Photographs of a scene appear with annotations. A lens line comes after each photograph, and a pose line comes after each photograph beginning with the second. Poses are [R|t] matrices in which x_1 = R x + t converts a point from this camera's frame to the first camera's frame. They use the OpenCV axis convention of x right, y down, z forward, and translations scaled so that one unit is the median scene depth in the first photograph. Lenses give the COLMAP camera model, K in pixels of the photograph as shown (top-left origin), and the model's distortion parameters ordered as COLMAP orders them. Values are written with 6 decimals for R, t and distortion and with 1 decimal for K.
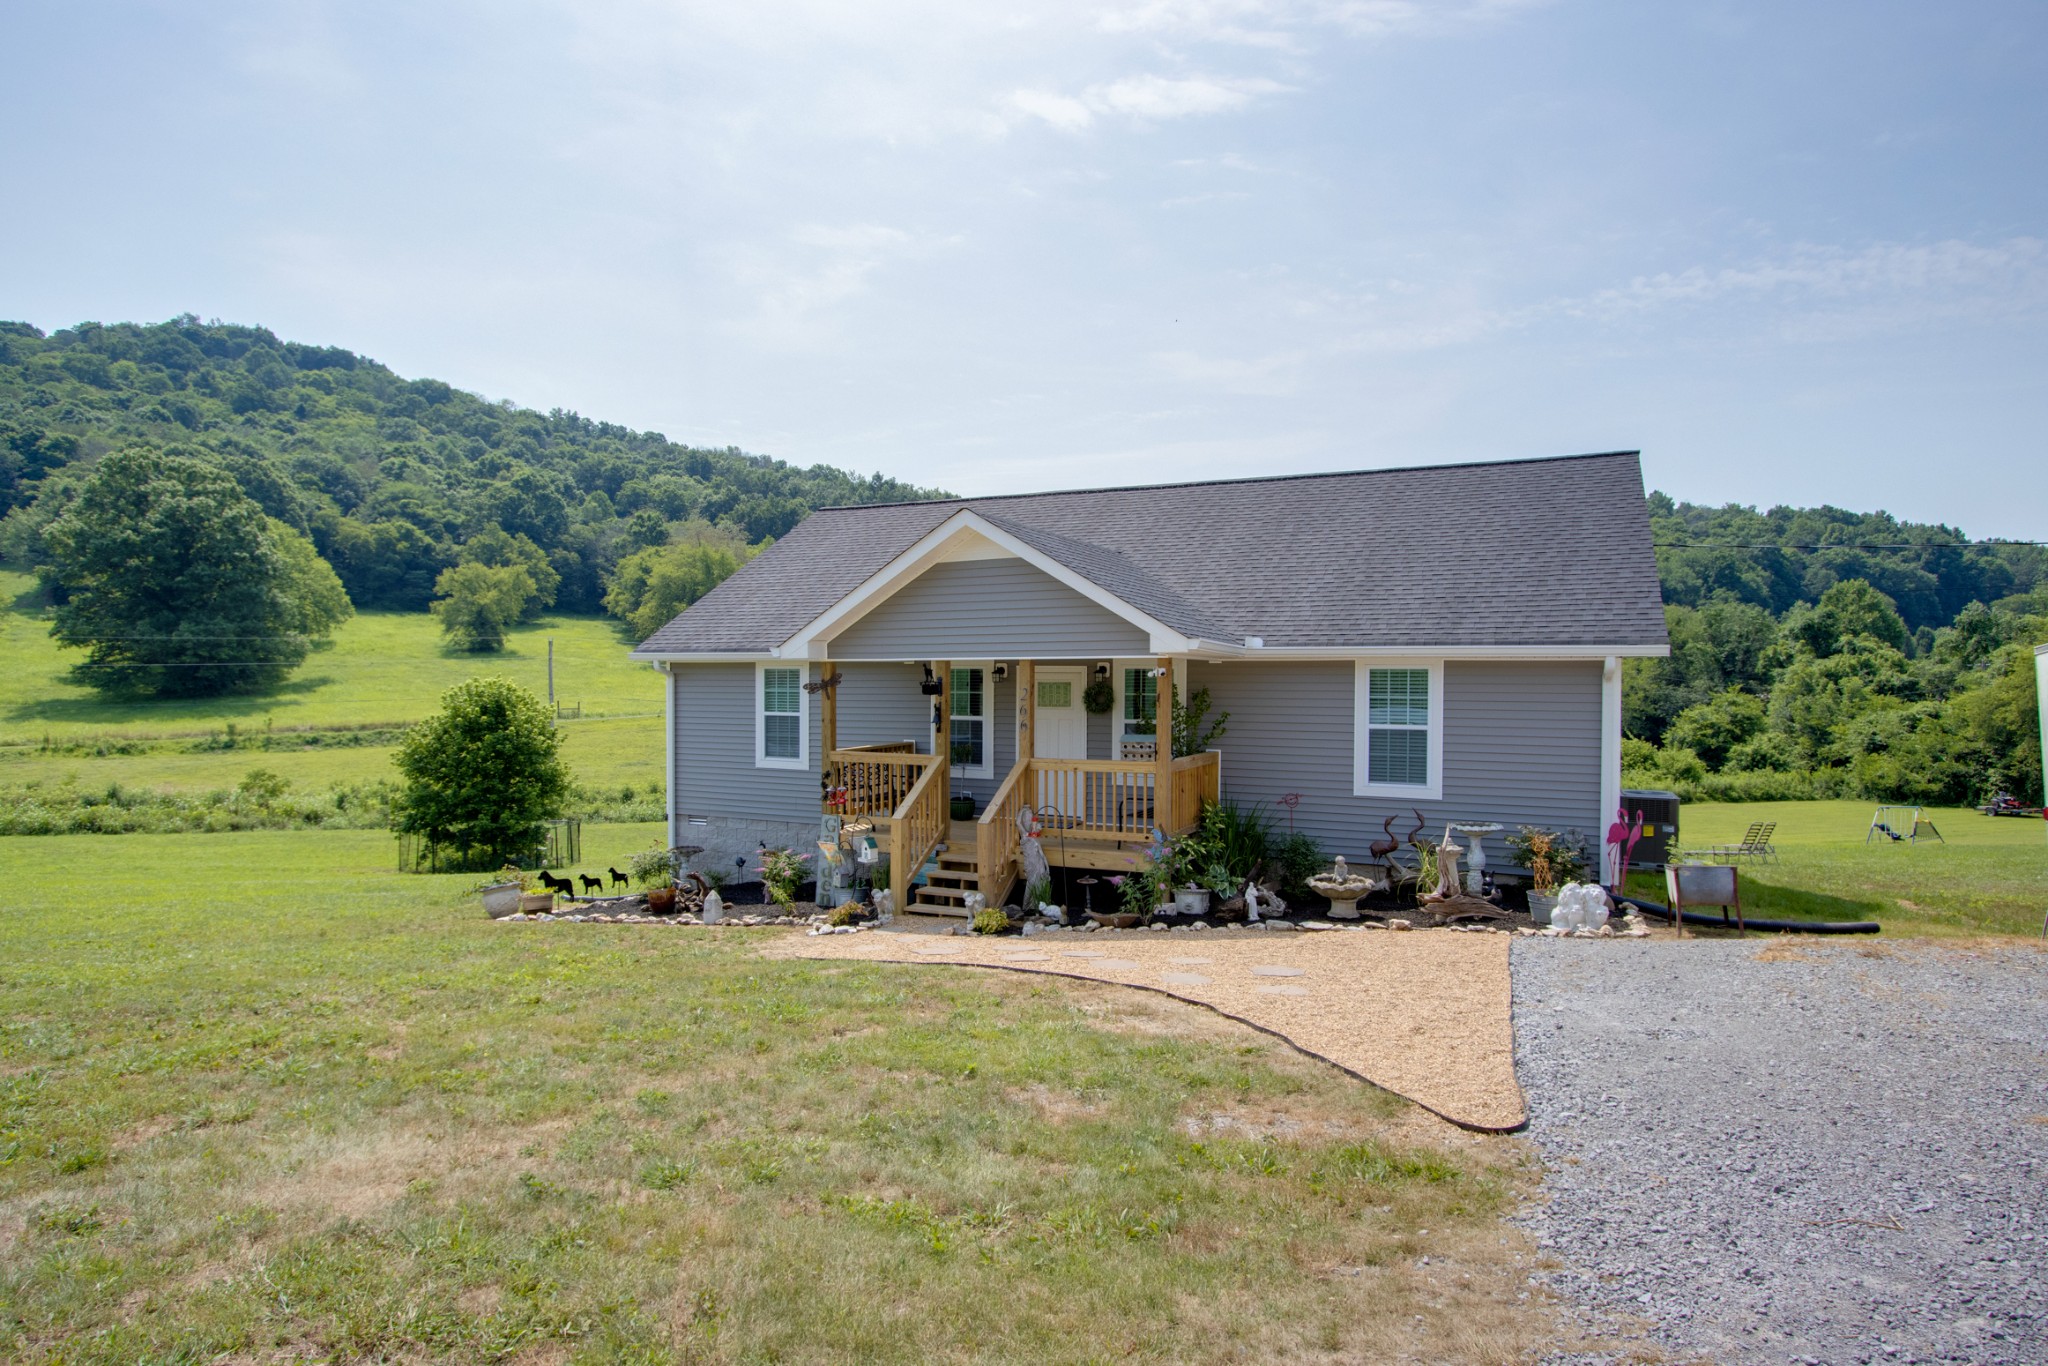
lens RADIAL K [[1105.1, 0, 1027.0], [0, 1105.1, 698.8], [0, 0, 1]] dist [-0.009271, -0.000324]
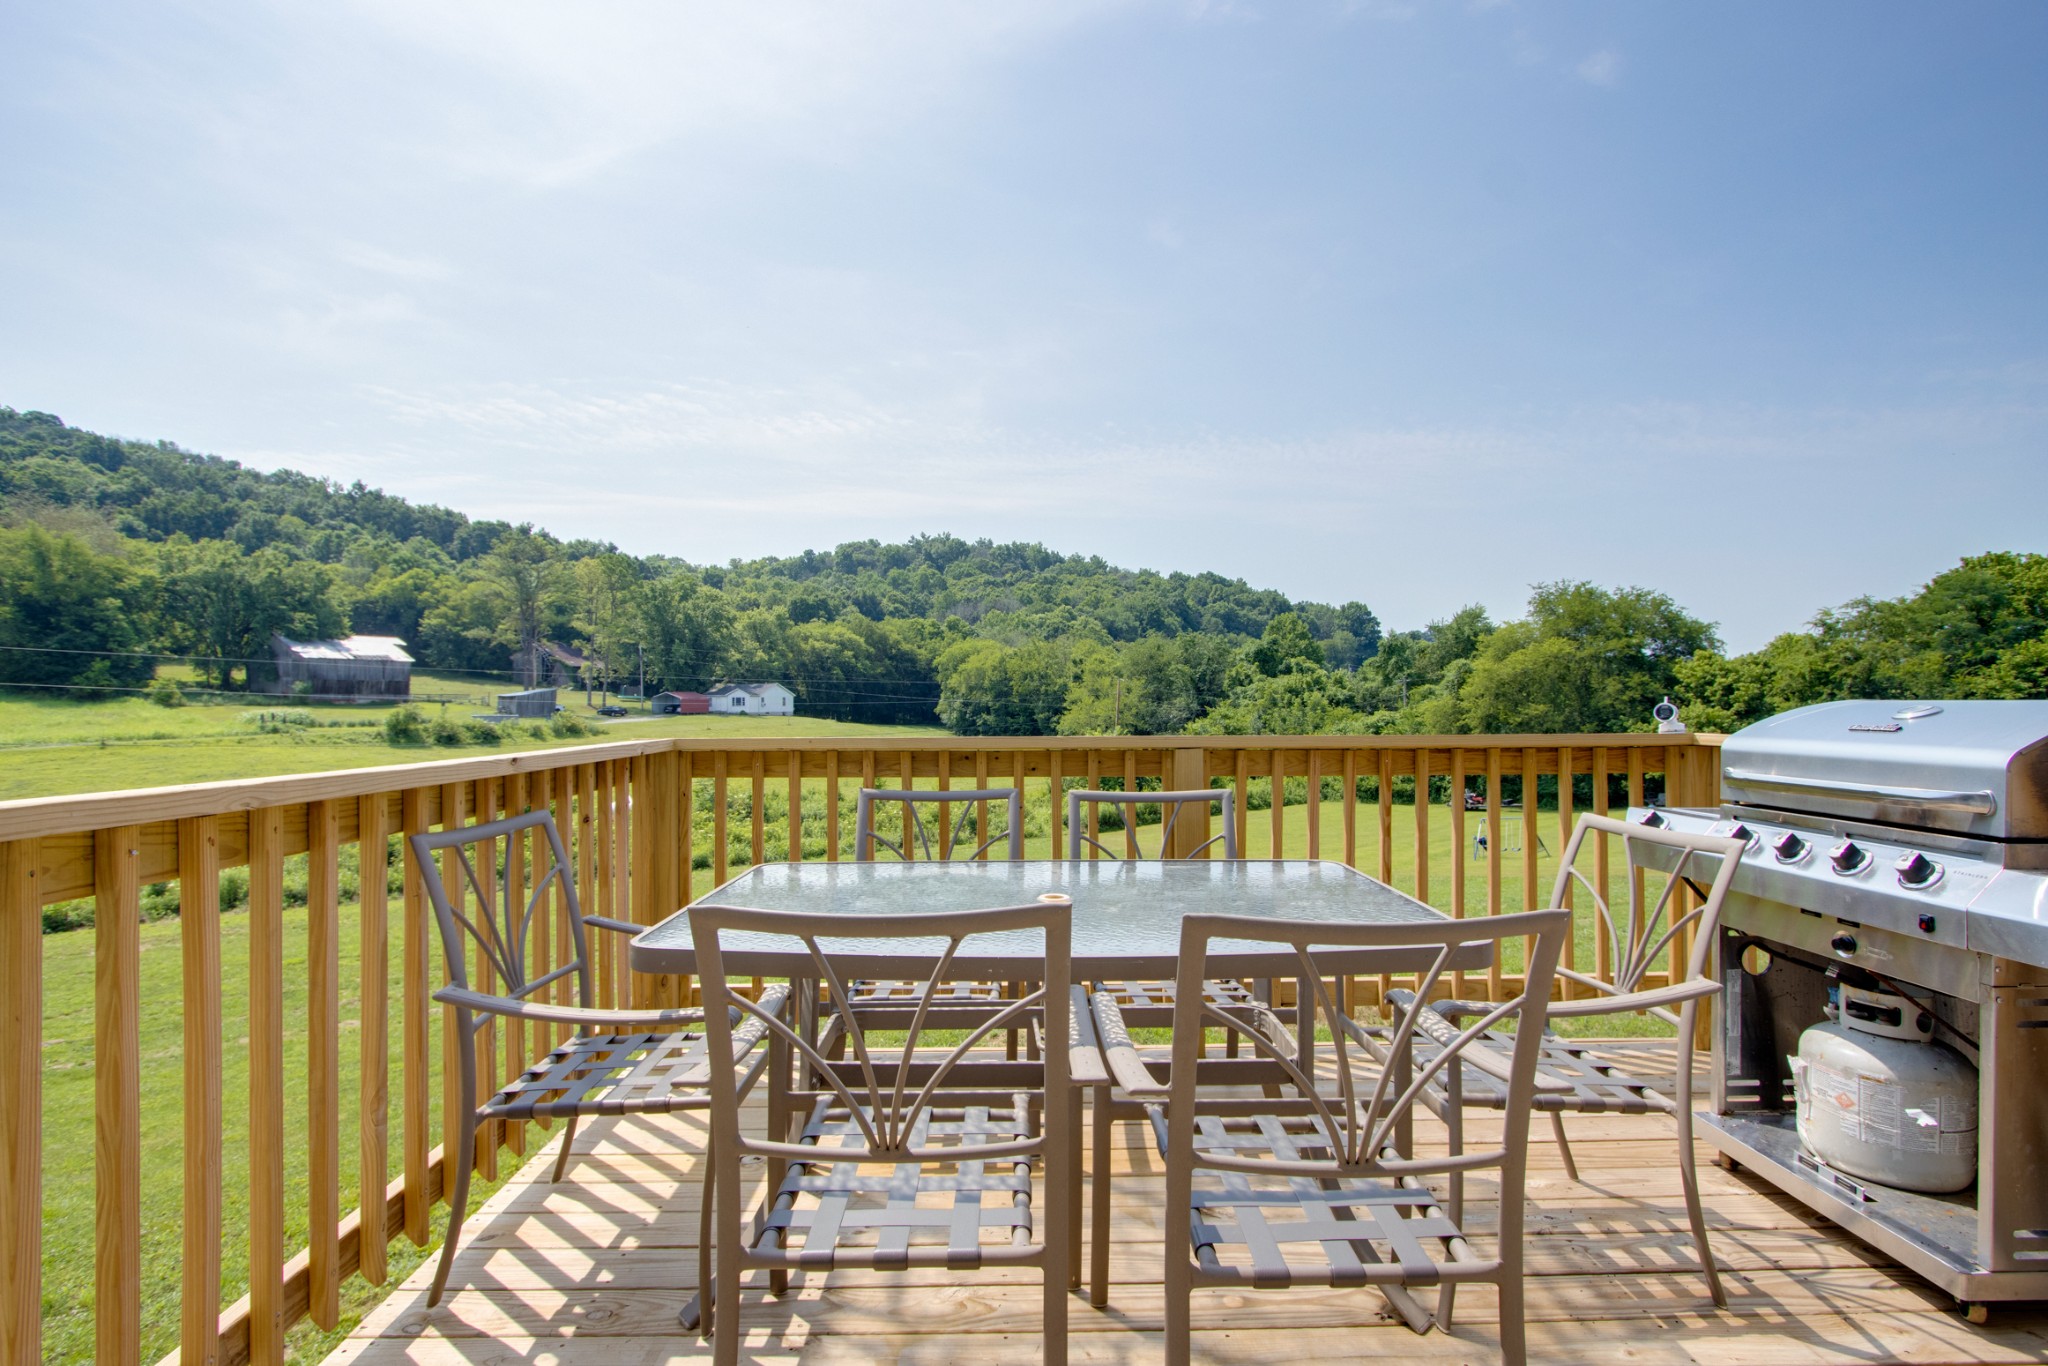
lens RADIAL K [[947.5, 0, 1025.1], [0, 947.5, 695.0], [0, 0, 1]] dist [-0.016306, 0.002901]
pose [[0.896430, -0.004947, 0.443158, 0.021212], [0.018378, 0.999493, -0.026018, 0.001916], [-0.442805, 0.031468, 0.896066, 0.124793]]
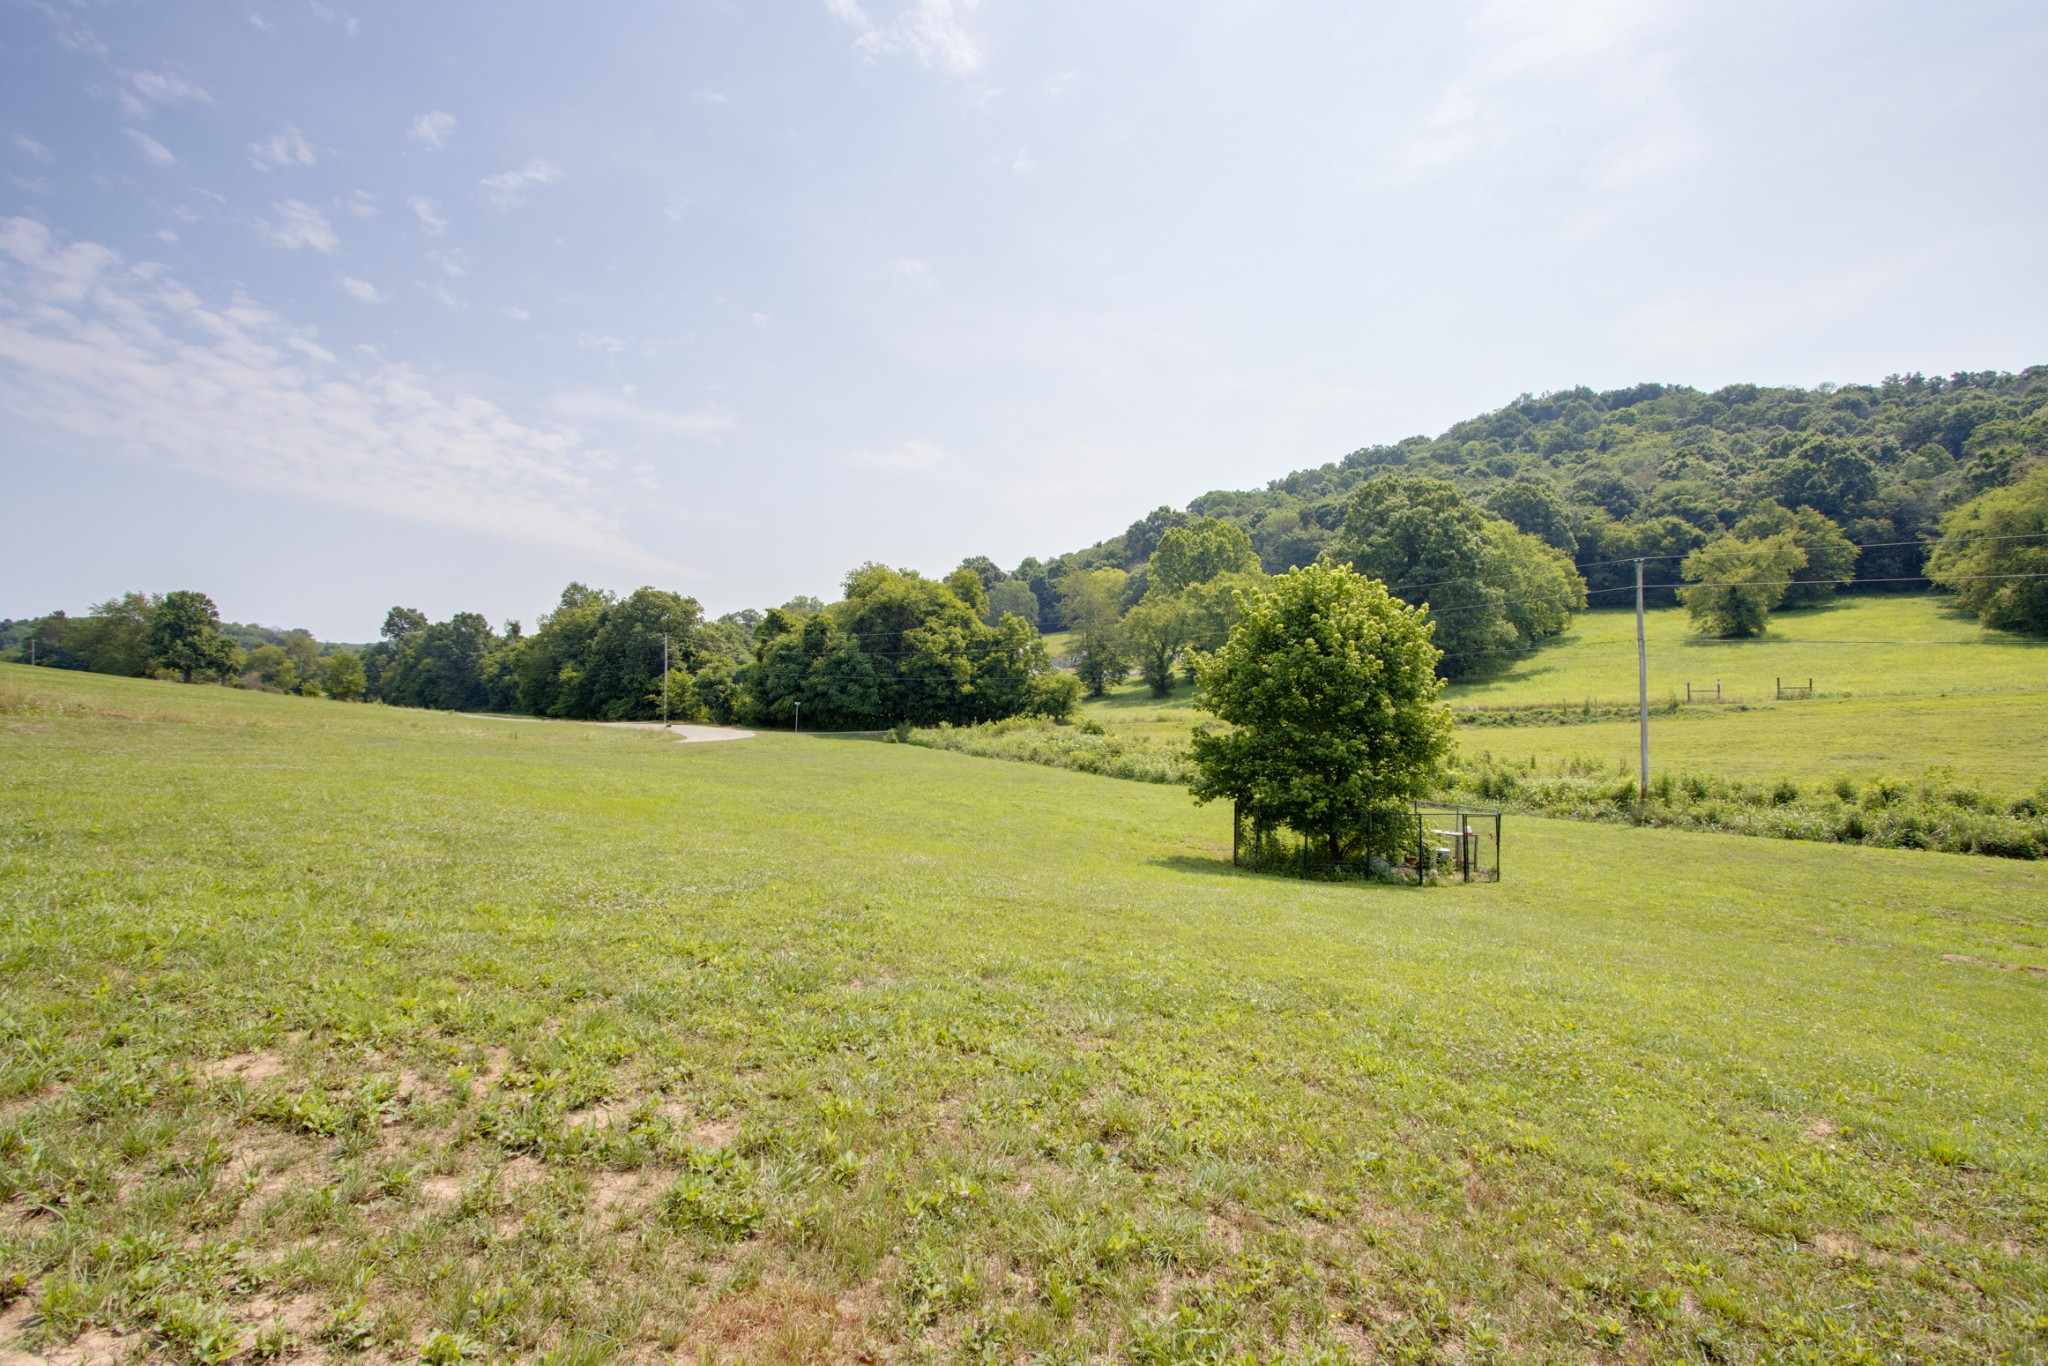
lens RADIAL K [[955.0, 0, 1024.0], [0, 955.0, 683.0], [0, 0, 1]] dist [-0.012722, 0.001748]
pose [[0.388607, -0.026416, -0.921025, -0.010412], [-0.001142, 0.999574, -0.029151, 0.014877], [0.921403, 0.012381, 0.388412, 0.147204]]
